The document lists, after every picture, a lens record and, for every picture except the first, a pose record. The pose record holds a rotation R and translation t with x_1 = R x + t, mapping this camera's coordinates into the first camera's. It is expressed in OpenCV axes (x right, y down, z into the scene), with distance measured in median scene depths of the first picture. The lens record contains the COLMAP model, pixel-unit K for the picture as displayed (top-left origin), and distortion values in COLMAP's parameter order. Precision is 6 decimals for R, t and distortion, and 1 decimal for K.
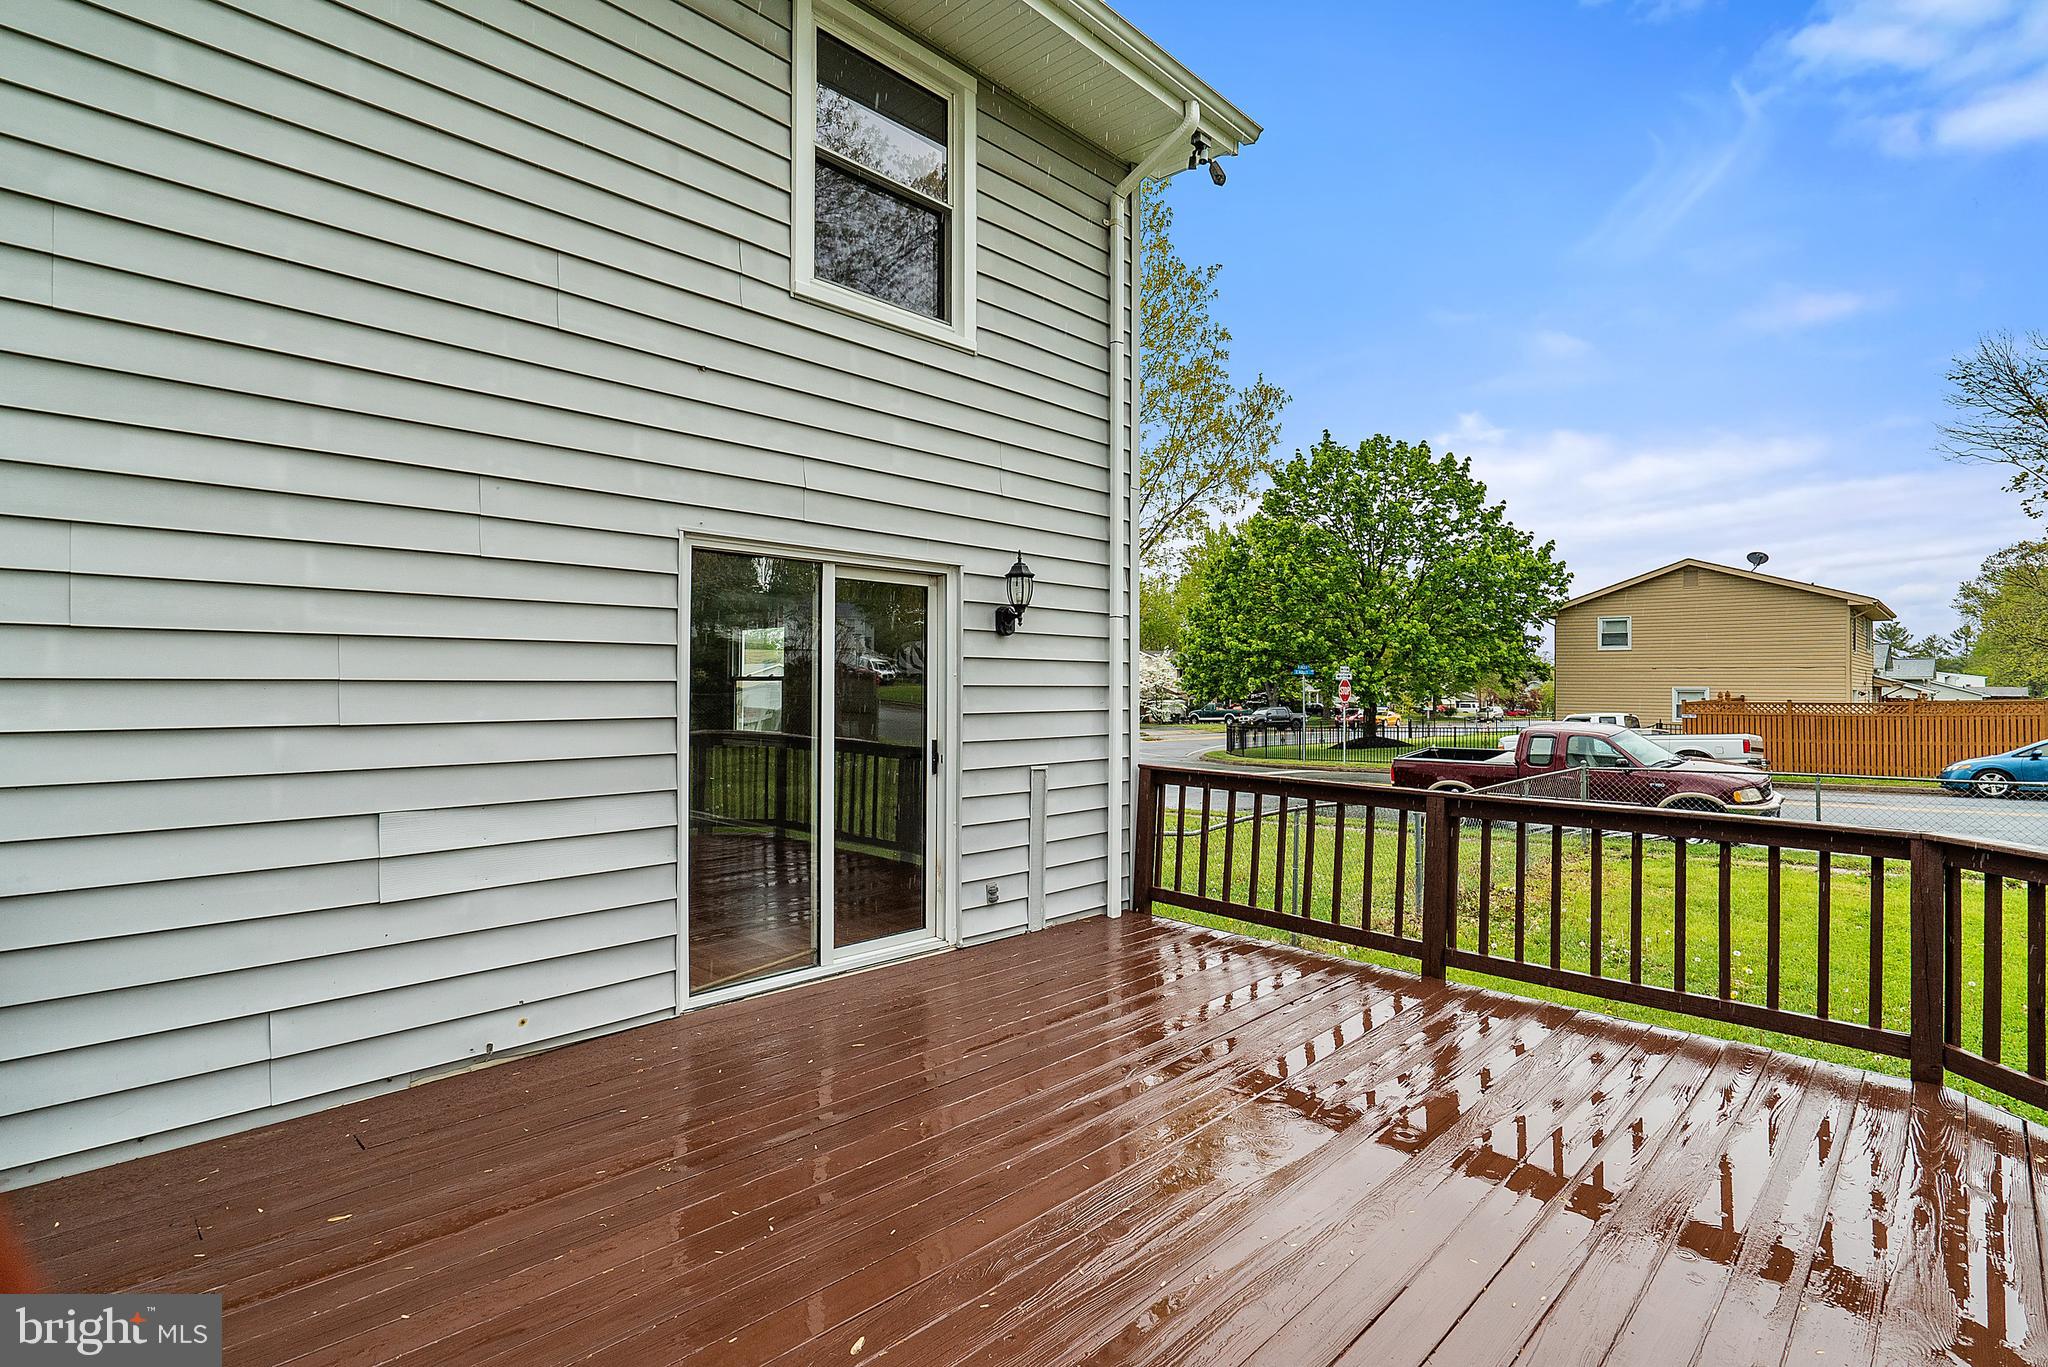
lens RADIAL K [[993.8, 0, 1037.5], [0, 993.8, 683.7], [0, 0, 1]] dist [-0.005129, -0.000387]
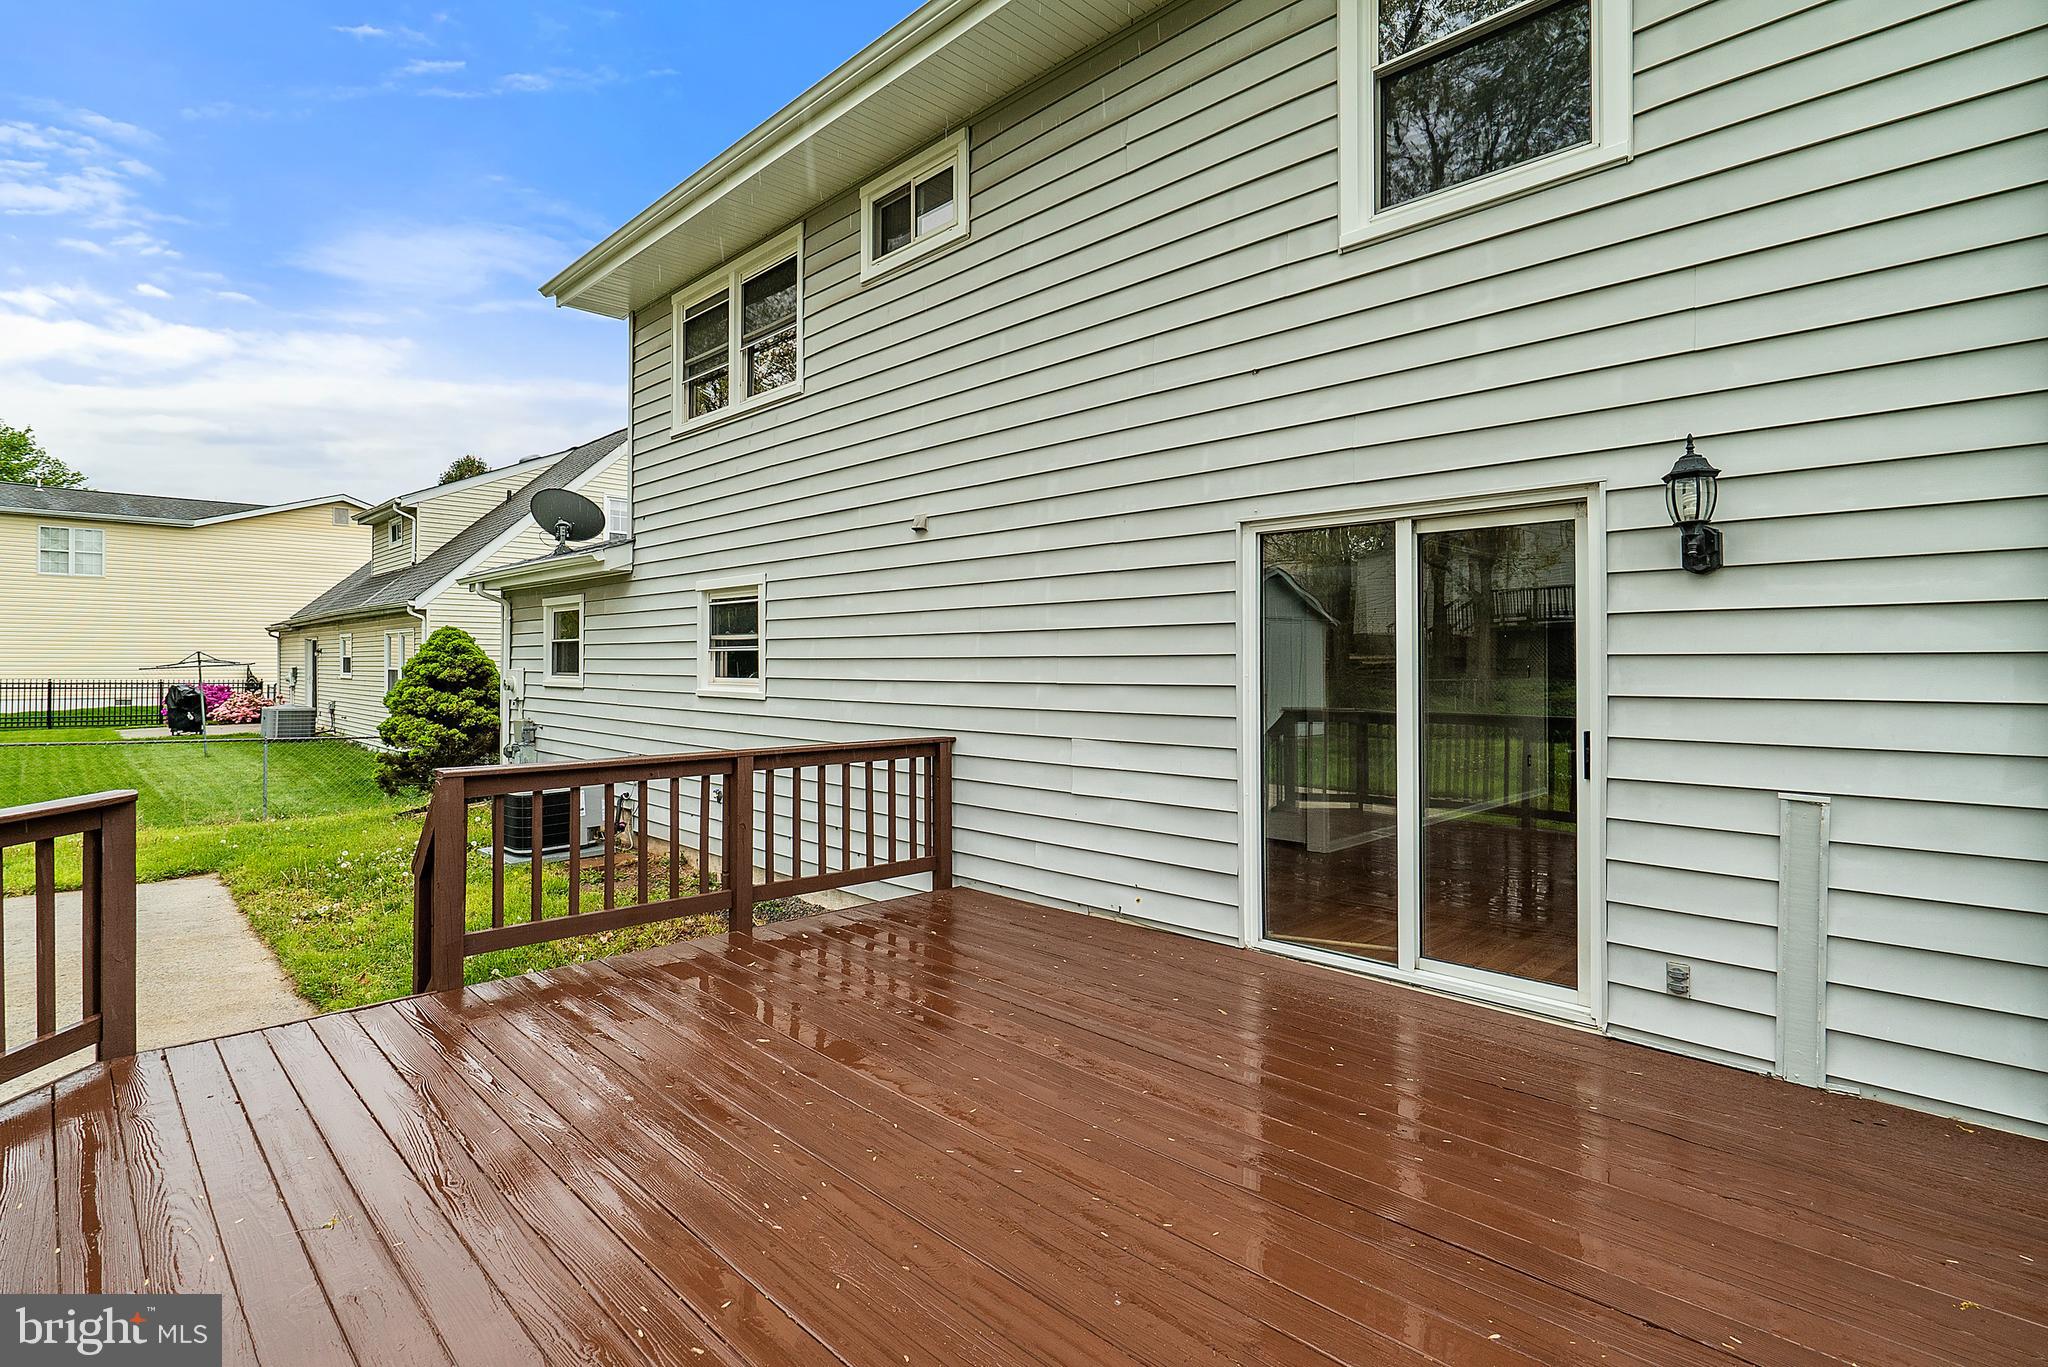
lens RADIAL K [[993.8, 0, 1037.5], [0, 993.8, 683.7], [0, 0, 1]] dist [-0.005129, -0.000387]
pose [[-0.014779, 0.010364, -0.999837, 0.656769], [-0.002324, 0.999943, 0.010400, 0.016288], [0.999888, 0.002477, -0.014754, 0.655216]]
